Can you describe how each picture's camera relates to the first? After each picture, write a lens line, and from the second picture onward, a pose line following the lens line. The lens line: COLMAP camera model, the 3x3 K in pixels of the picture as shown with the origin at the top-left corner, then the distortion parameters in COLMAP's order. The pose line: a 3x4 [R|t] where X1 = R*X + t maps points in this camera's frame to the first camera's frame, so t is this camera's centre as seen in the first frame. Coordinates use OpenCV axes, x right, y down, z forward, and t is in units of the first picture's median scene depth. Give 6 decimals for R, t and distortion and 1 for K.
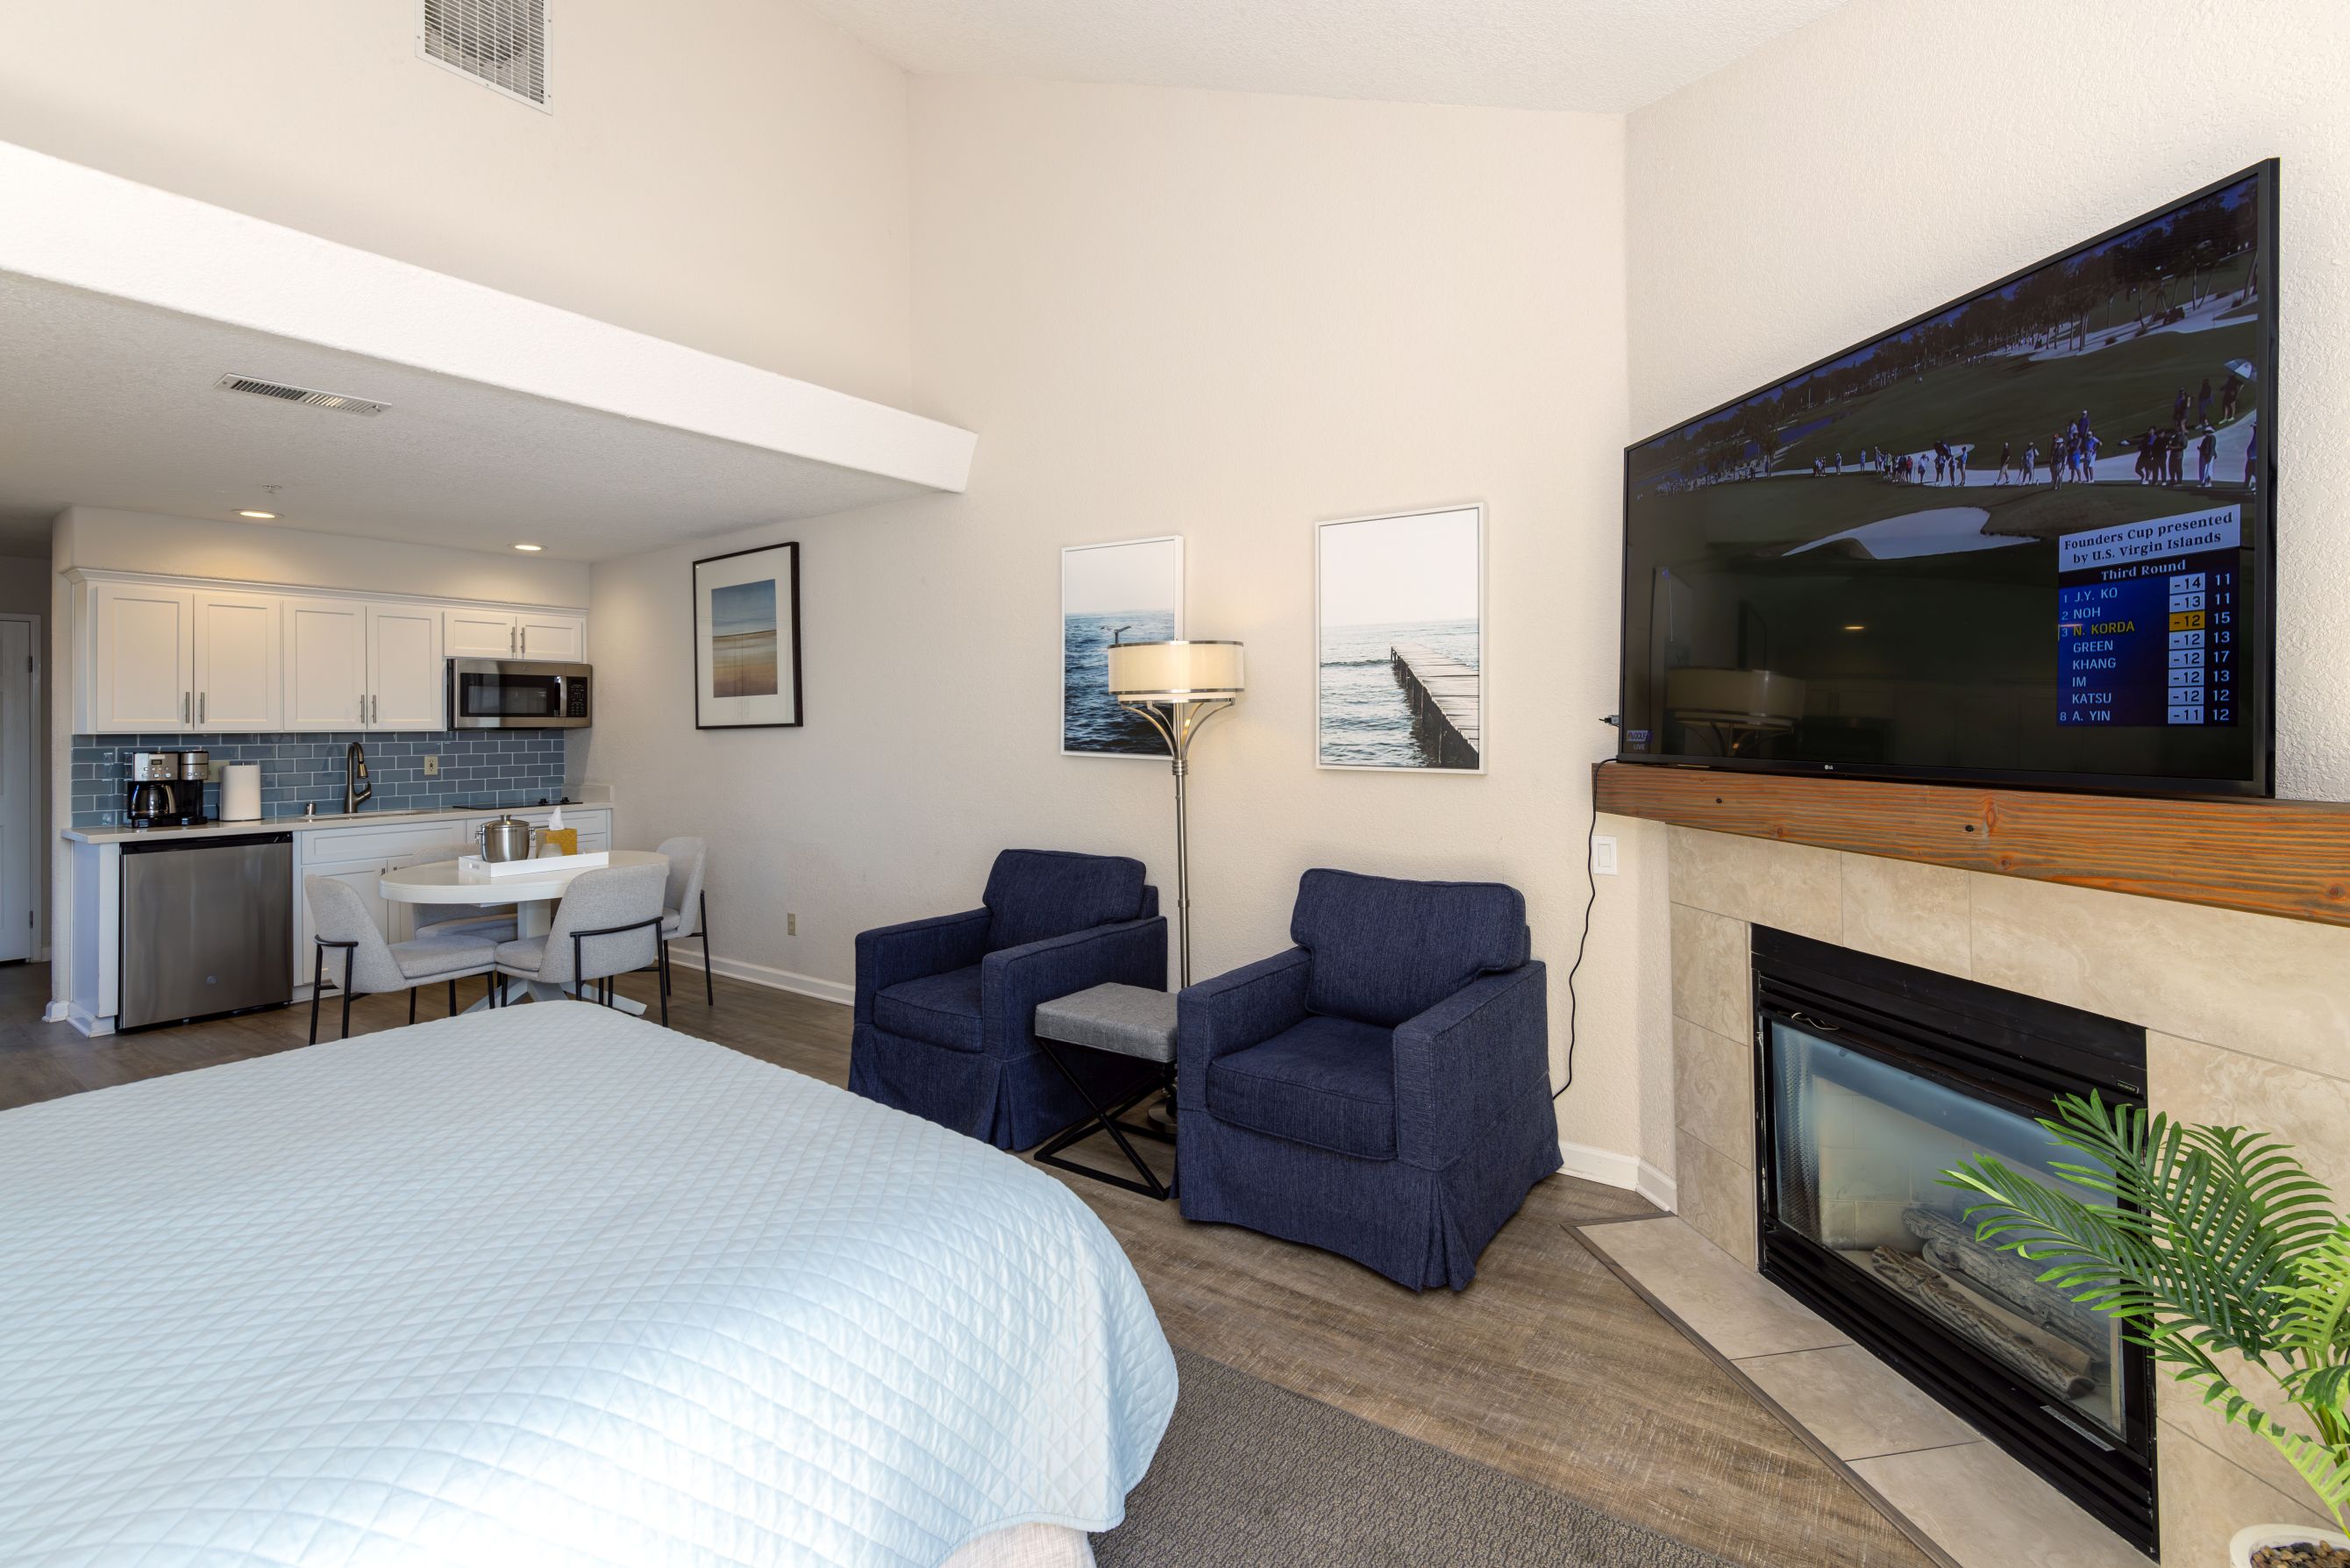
lens RADIAL K [[1040.1, 0, 1184.5], [0, 1040.1, 713.8], [0, 0, 1]] dist [0.001948, 0.000380]
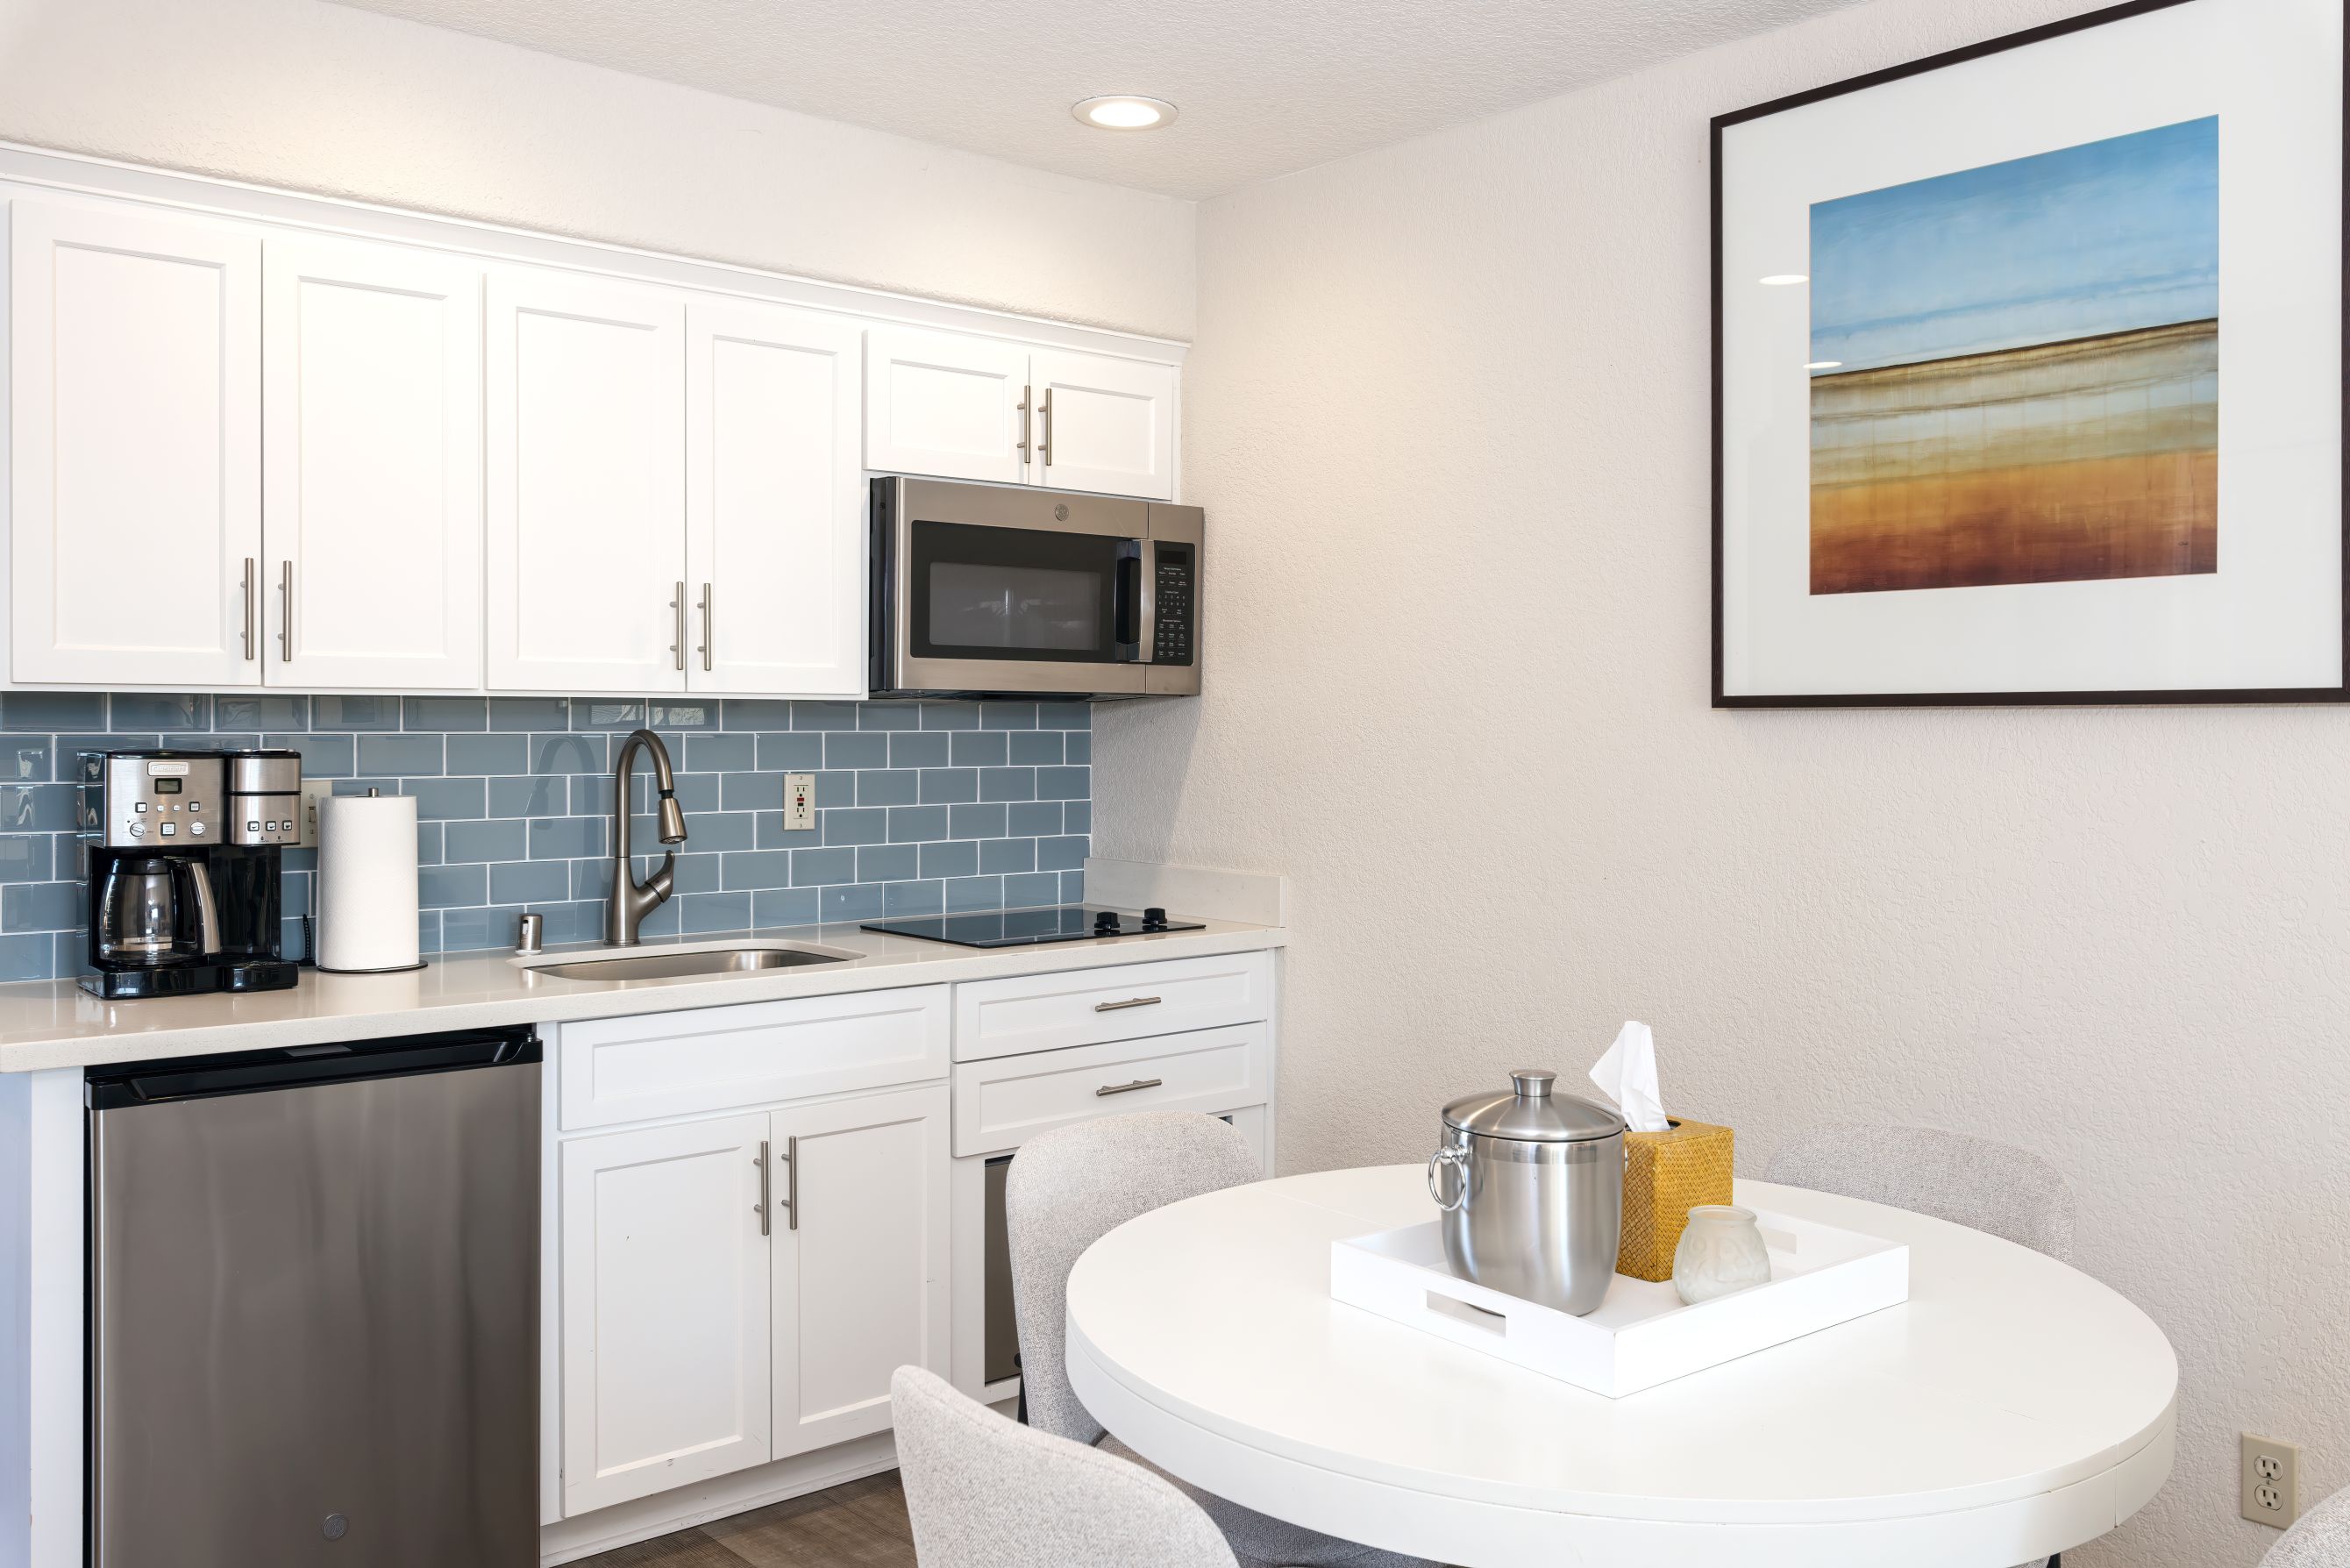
lens RADIAL K [[1966.4, 0, 1172.0], [0, 1966.4, 714.7], [0, 0, 1]] dist [-0.005203, -0.004183]
pose [[0.969497, 0.017419, -0.244485, -0.808925], [-0.014132, 0.999785, 0.015193, 0.018286], [0.244697, -0.011274, 0.969534, 0.741845]]
